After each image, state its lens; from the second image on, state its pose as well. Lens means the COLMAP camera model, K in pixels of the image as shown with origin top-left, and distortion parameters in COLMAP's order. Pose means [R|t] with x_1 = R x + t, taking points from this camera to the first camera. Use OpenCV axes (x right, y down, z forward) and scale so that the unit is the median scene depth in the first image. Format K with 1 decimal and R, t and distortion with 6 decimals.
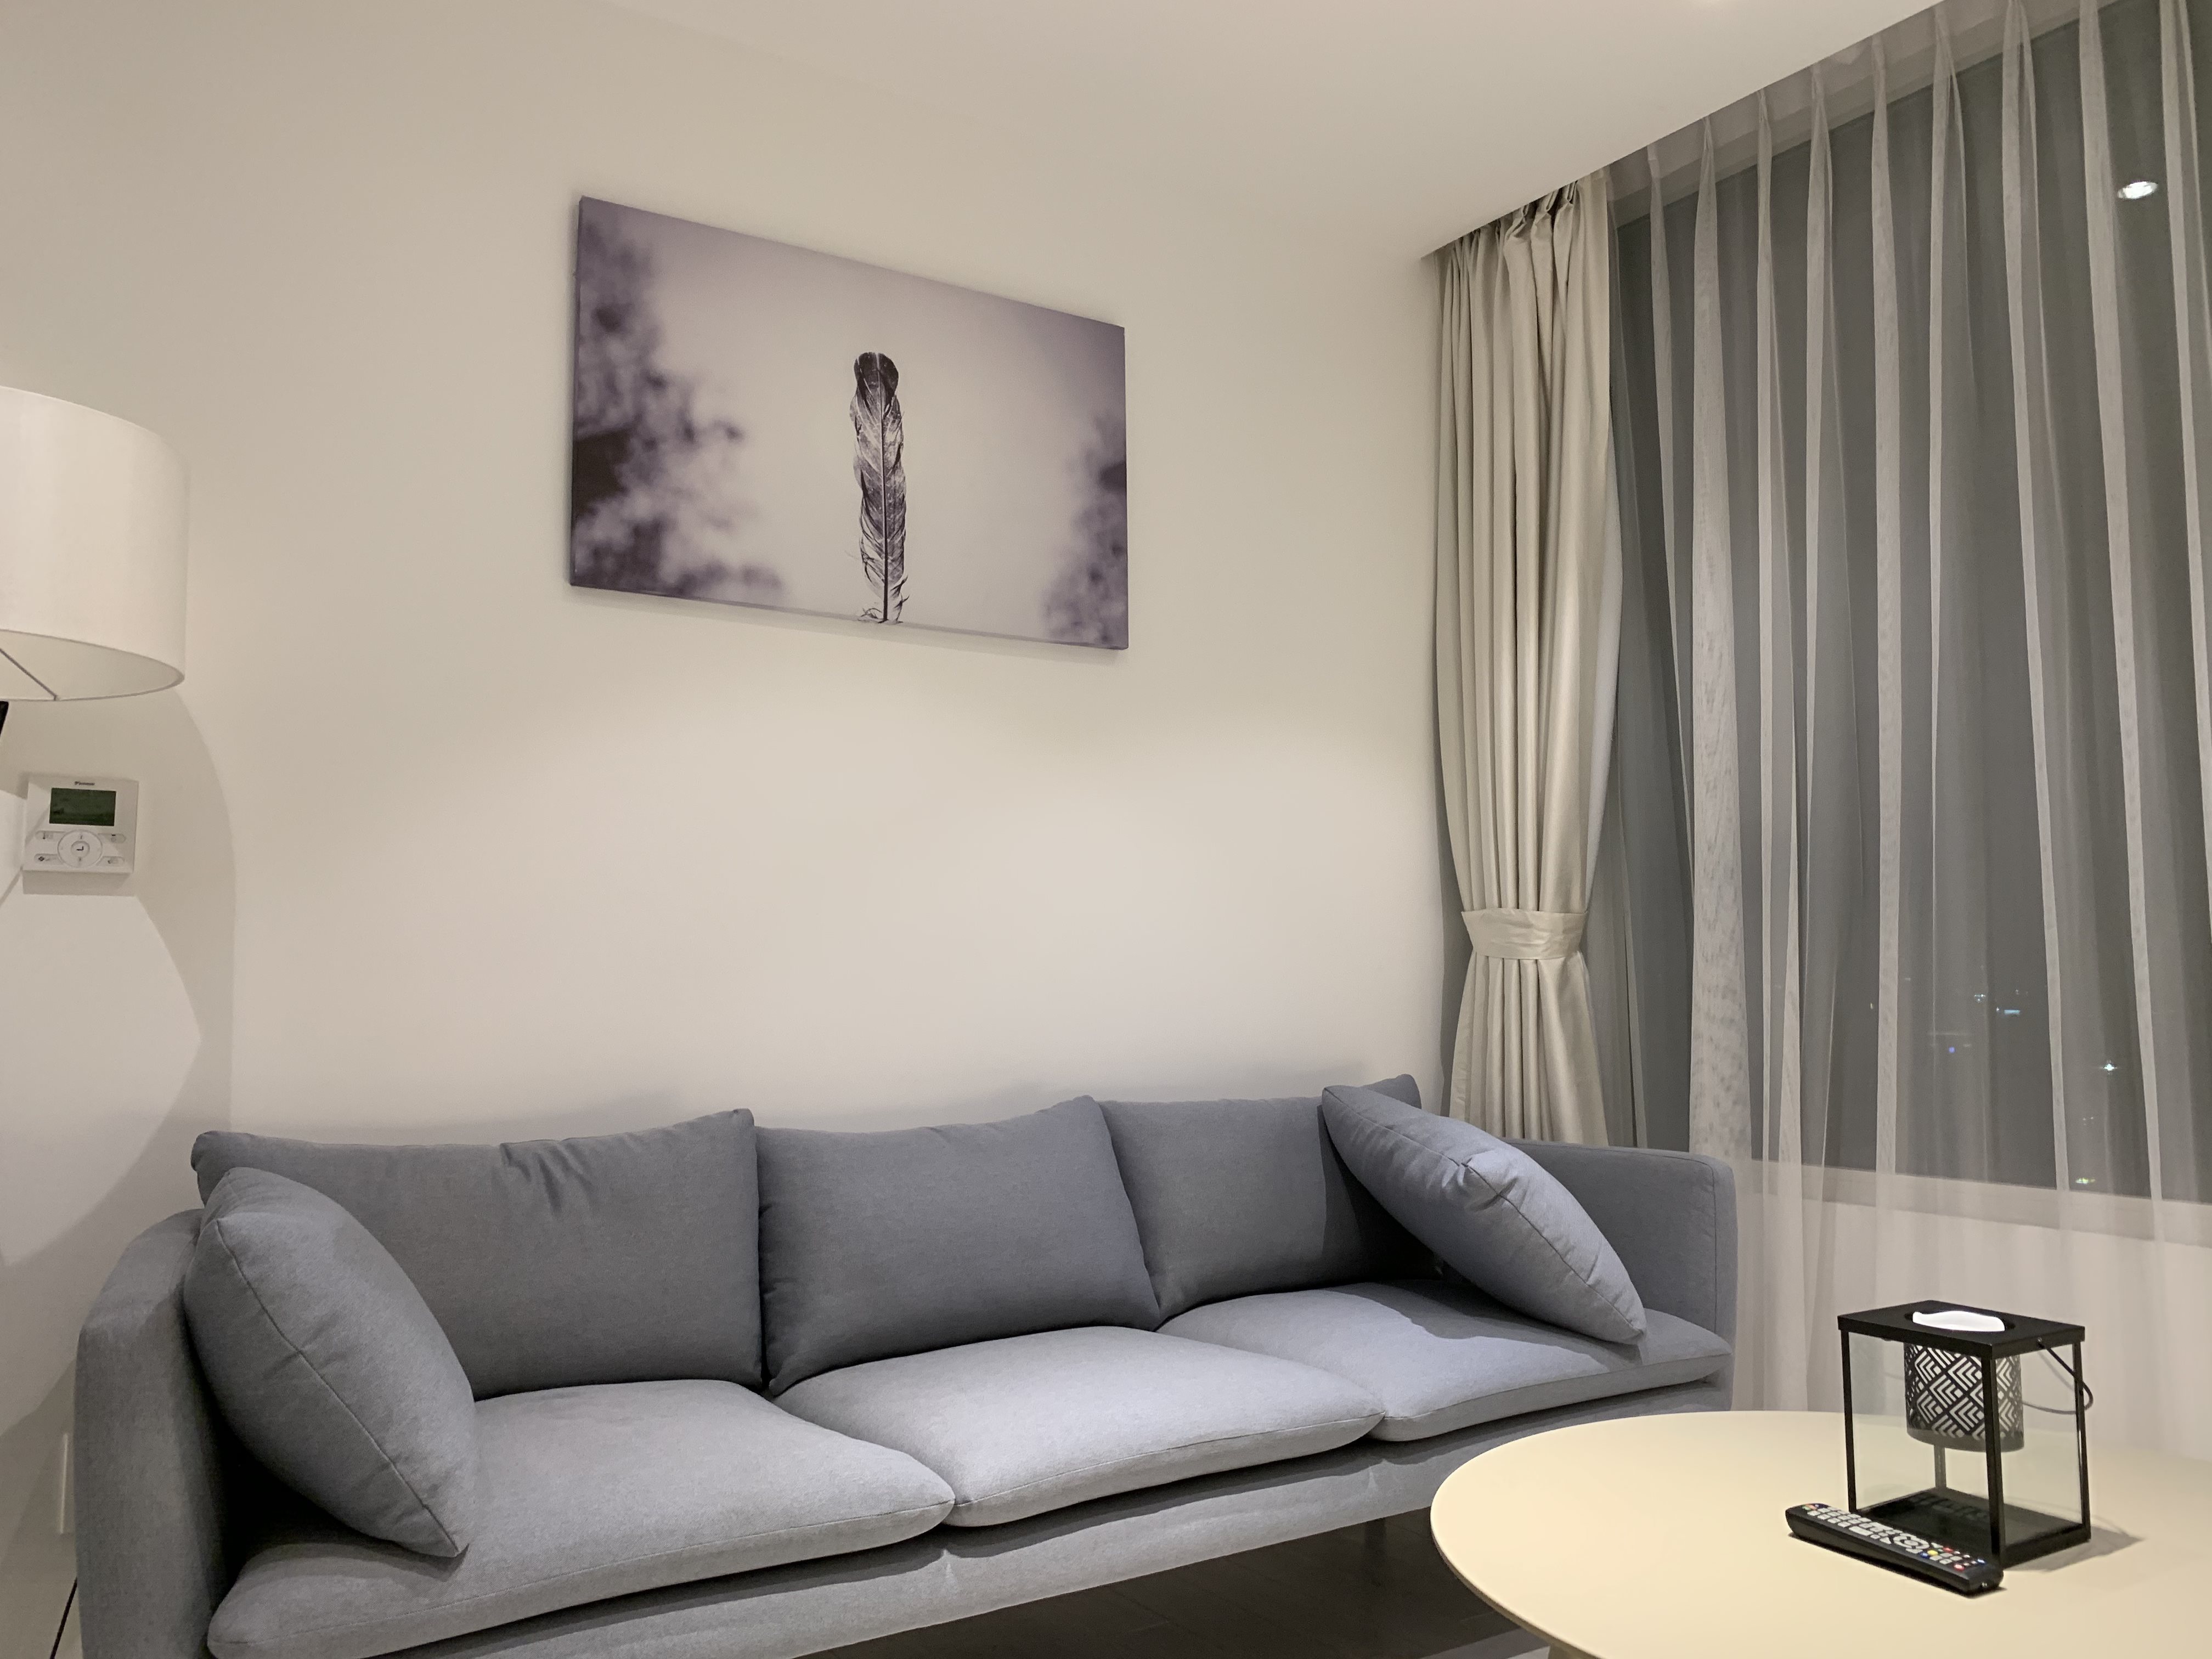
lens RADIAL K [[1699.4, 0, 1103.1], [0, 1699.4, 857.6], [0, 0, 1]] dist [0.049166, -0.042855]
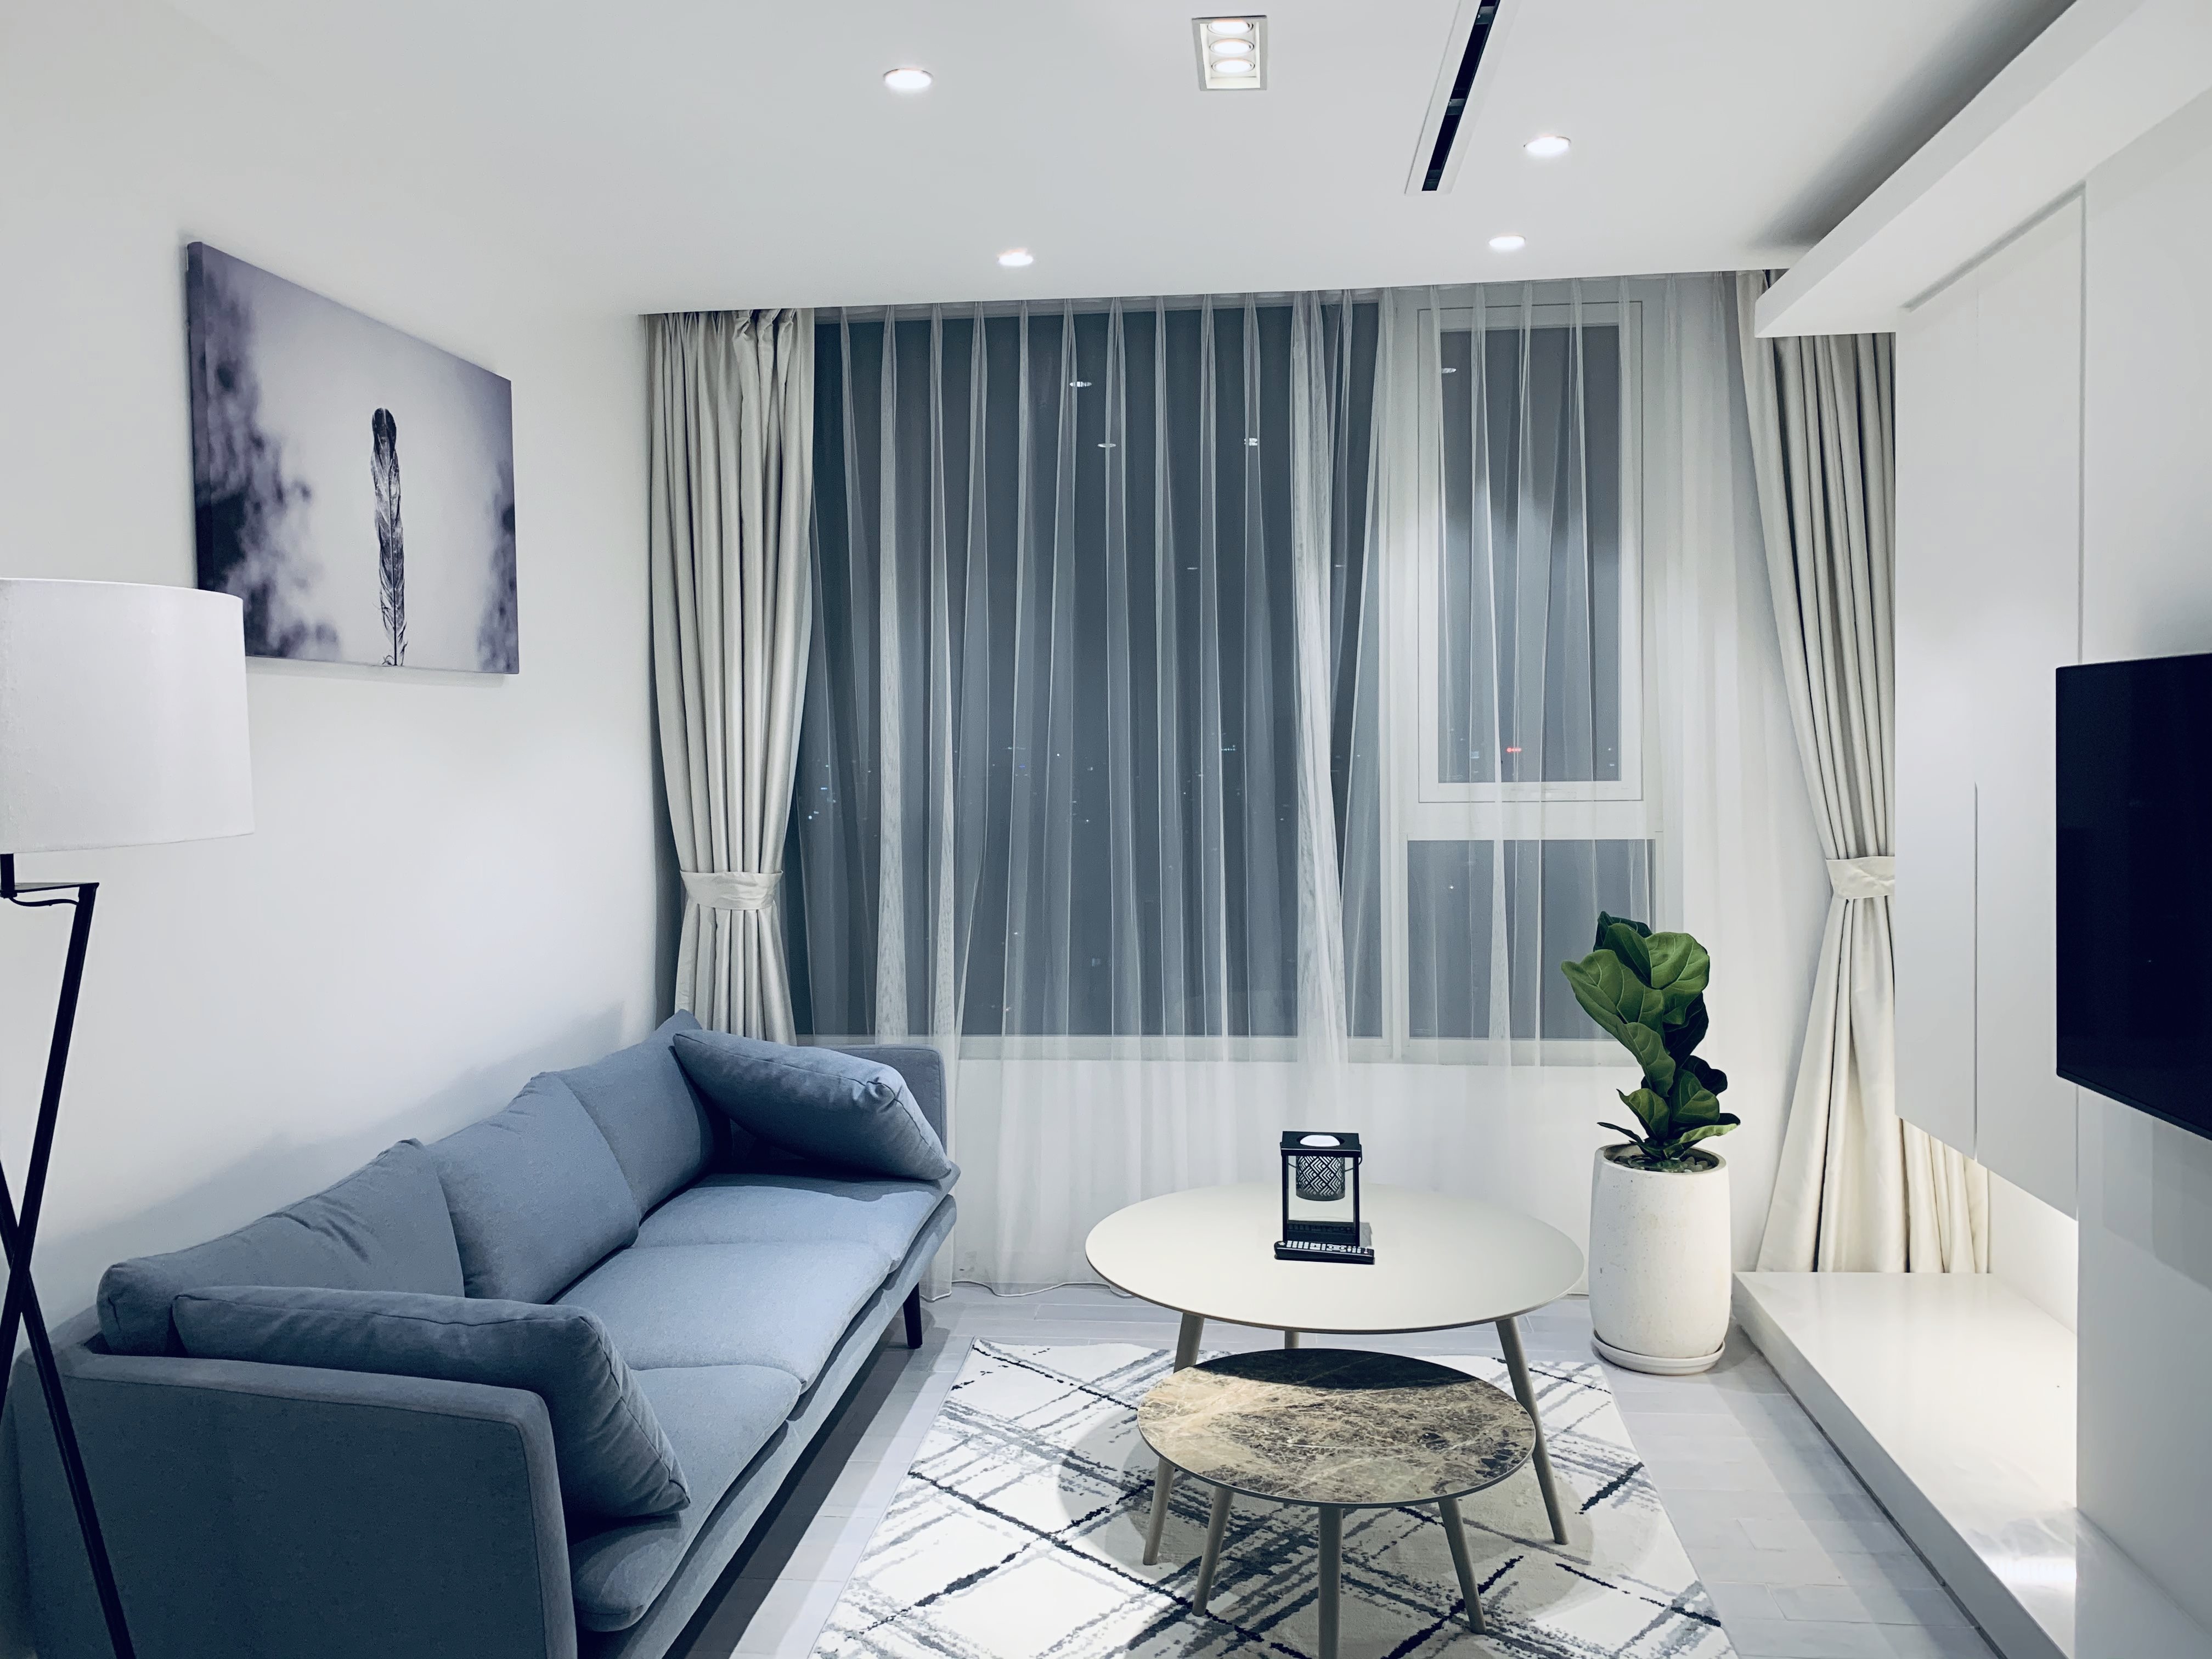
lens RADIAL K [[1699.4, 0, 1081.9], [0, 1699.4, 868.2], [0, 0, 1]] dist [0.049166, -0.042855]
pose [[0.641368, -0.067070, 0.764296, -0.684402], [-0.037116, 0.992293, 0.118224, -0.157459], [-0.766335, -0.104192, 0.633936, -0.021569]]
